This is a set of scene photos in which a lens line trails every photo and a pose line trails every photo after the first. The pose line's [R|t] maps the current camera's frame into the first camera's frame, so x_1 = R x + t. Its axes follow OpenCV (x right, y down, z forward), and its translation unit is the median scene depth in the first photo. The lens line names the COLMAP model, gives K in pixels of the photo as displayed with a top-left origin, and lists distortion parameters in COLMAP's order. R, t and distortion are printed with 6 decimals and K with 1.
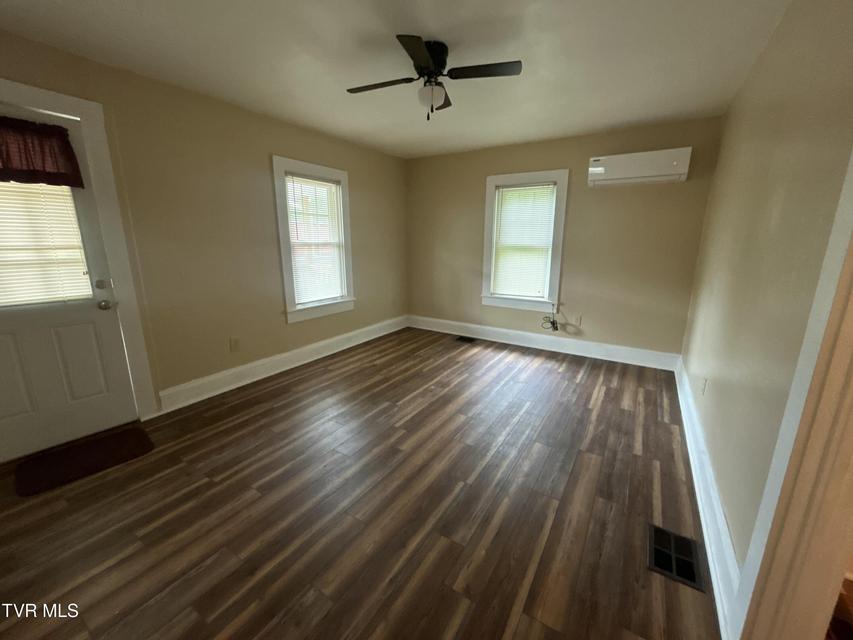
lens RADIAL K [[345.5, 0, 424.9], [0, 345.5, 319.4], [0, 0, 1]] dist [-0.001542, 0.000073]
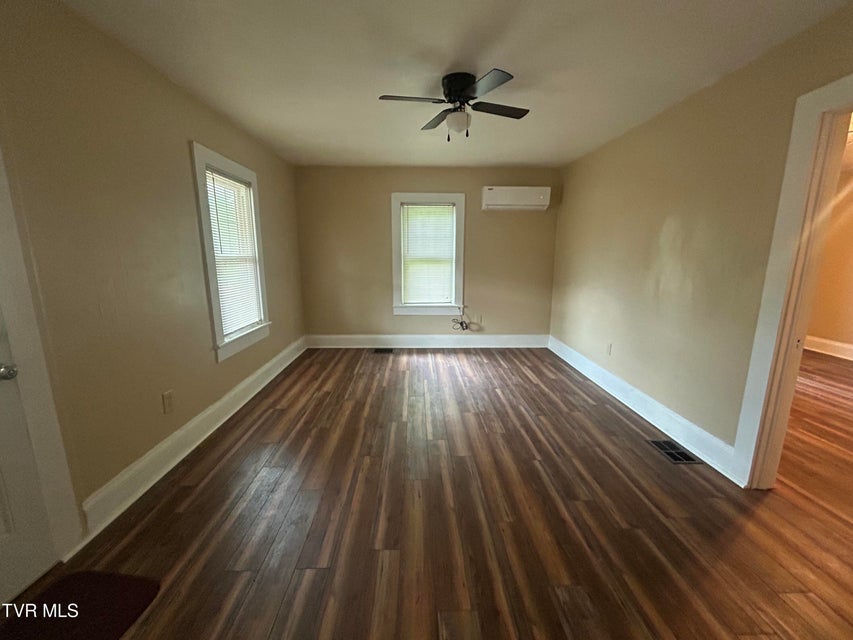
lens RADIAL K [[345.5, 0, 424.9], [0, 345.5, 319.4], [0, 0, 1]] dist [-0.001542, 0.000073]
pose [[0.830305, -0.108509, 0.546644, -0.394214], [0.128673, 0.991686, 0.001407, -0.023096], [-0.542251, 0.069170, 0.837364, 0.102500]]
